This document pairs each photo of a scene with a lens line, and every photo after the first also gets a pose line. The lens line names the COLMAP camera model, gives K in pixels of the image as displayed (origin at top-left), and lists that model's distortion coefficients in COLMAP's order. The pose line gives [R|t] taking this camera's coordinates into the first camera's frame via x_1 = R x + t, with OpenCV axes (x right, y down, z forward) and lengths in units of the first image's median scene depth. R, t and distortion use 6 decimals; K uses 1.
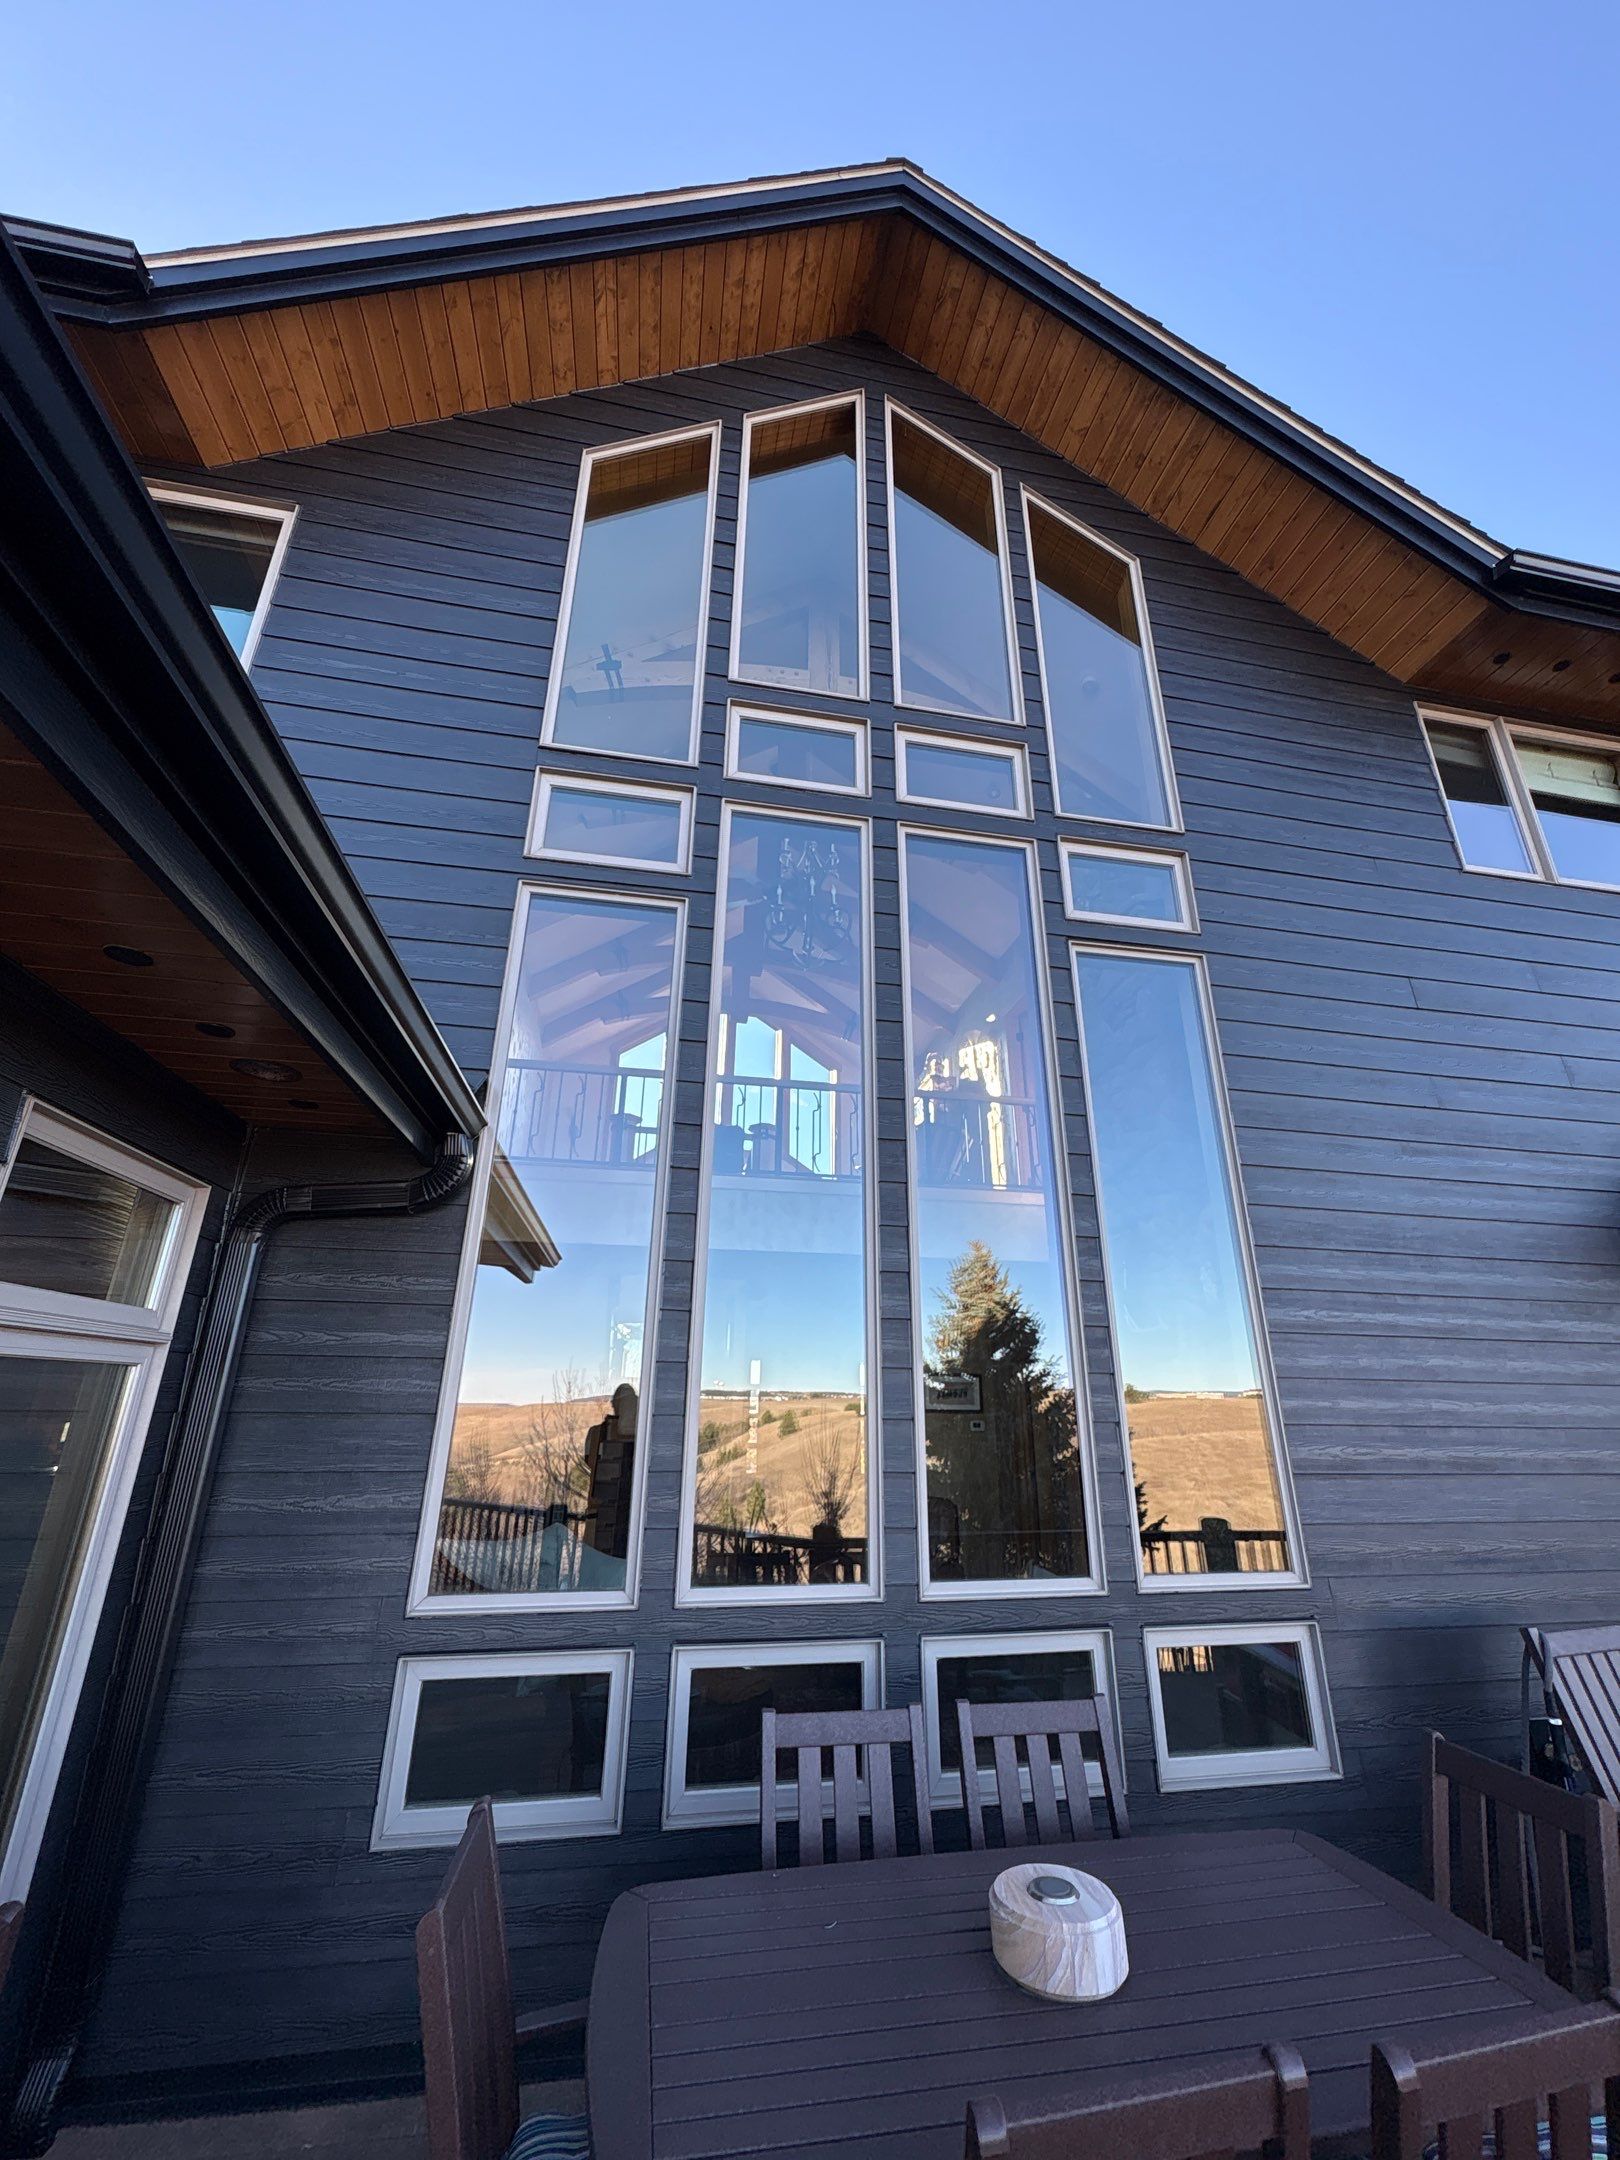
lens RADIAL K [[859.6, 0, 812.3], [0, 859.6, 1081.9], [0, 0, 1]] dist [0.000557, 0.000531]
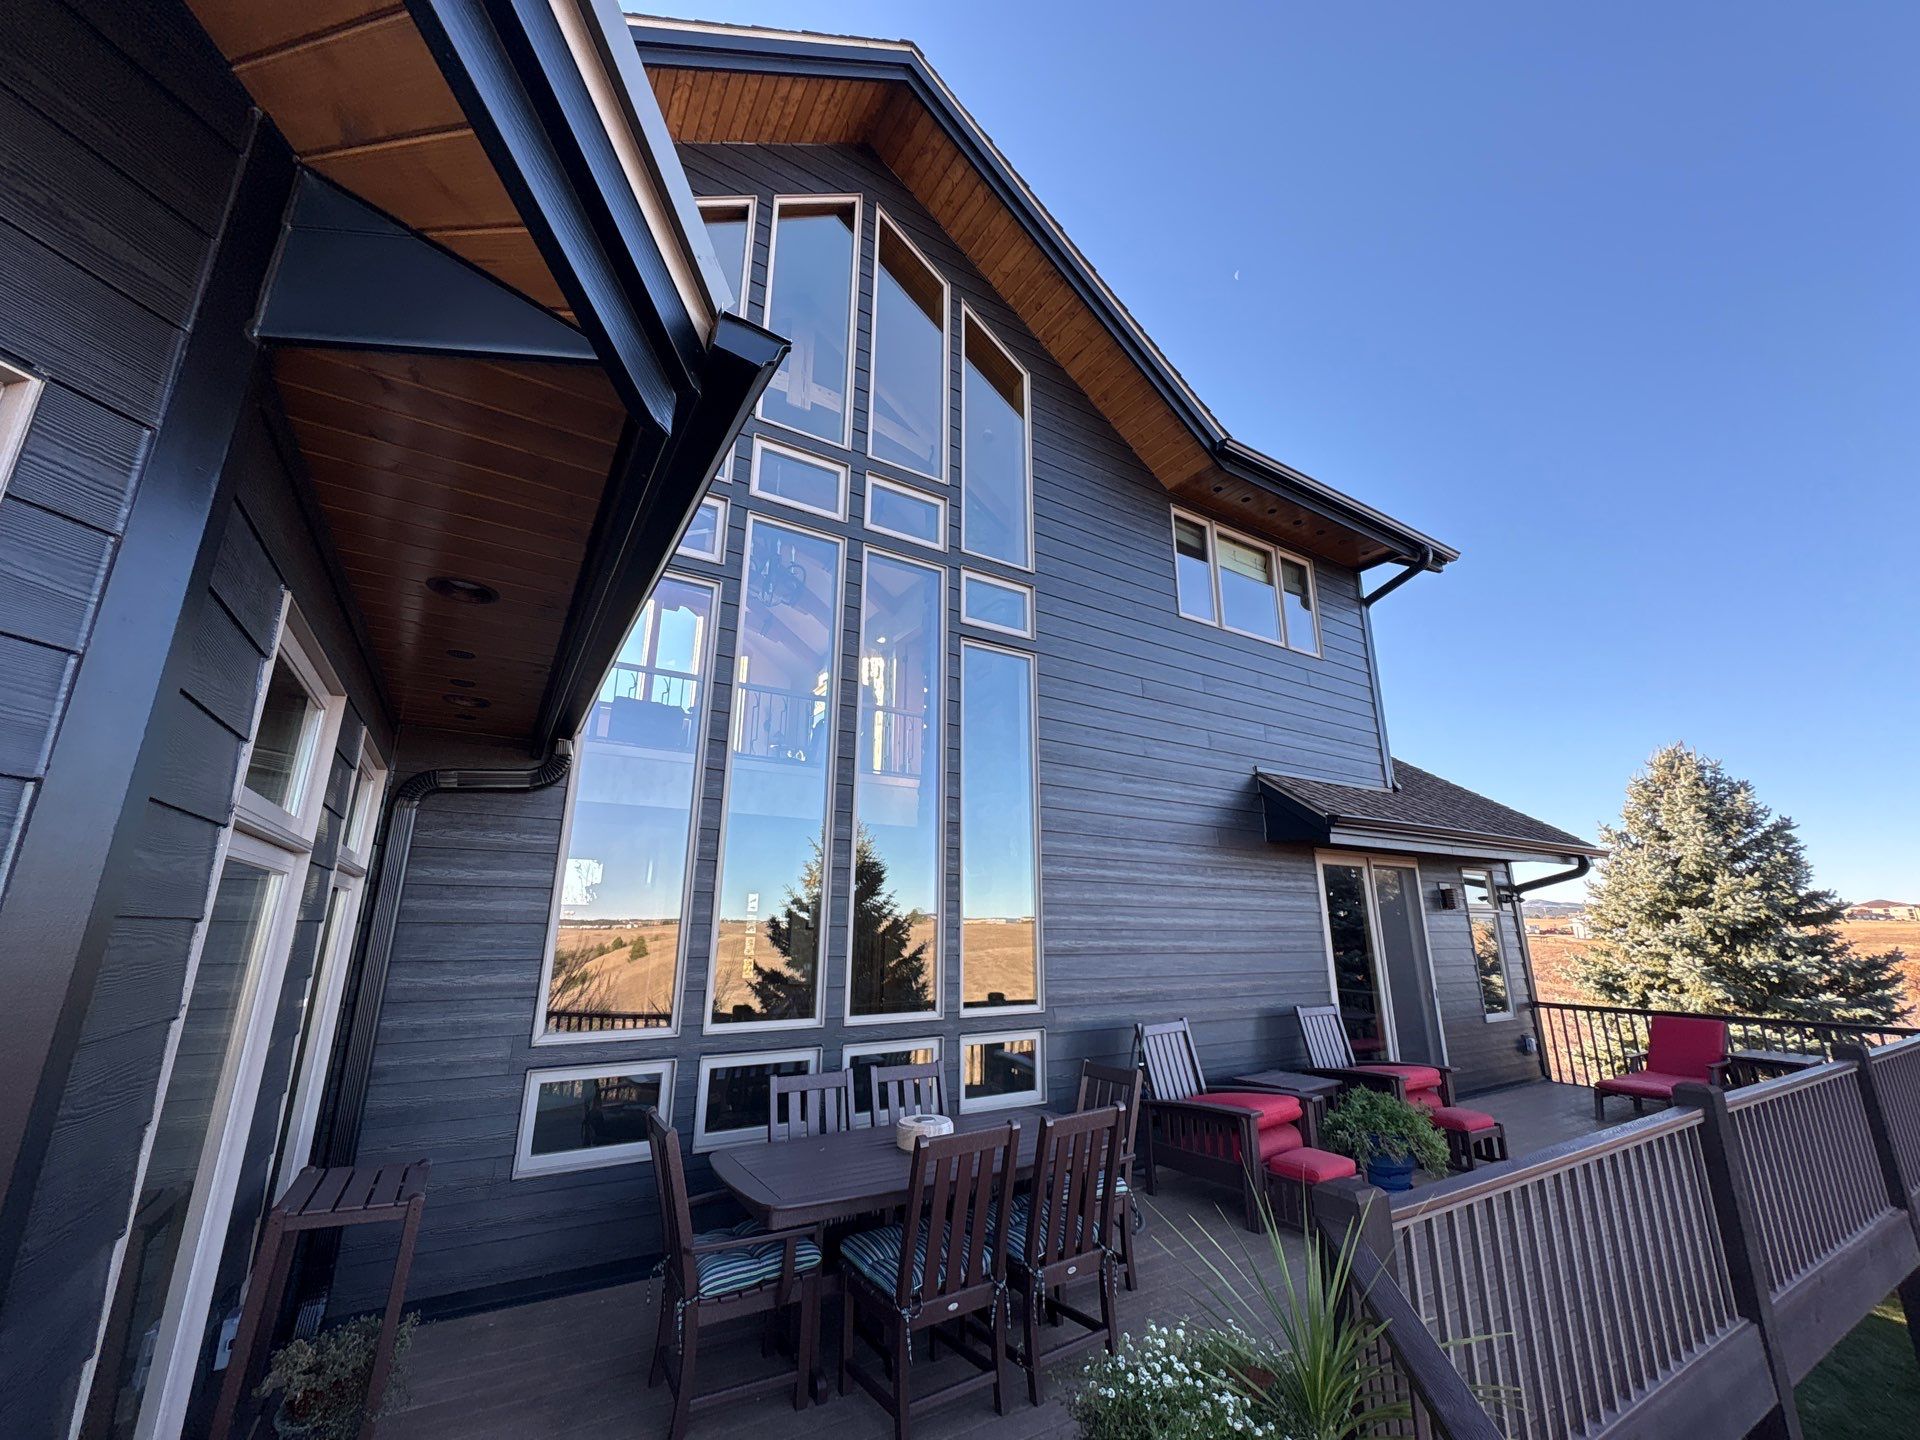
lens RADIAL K [[764.1, 0, 959.9], [0, 764.1, 723.6], [0, 0, 1]] dist [0.000557, 0.000531]
pose [[0.934099, 0.086351, 0.346413, -0.180775], [-0.118714, 0.990221, 0.073276, -0.109485], [-0.336698, -0.109571, 0.935216, -0.343288]]
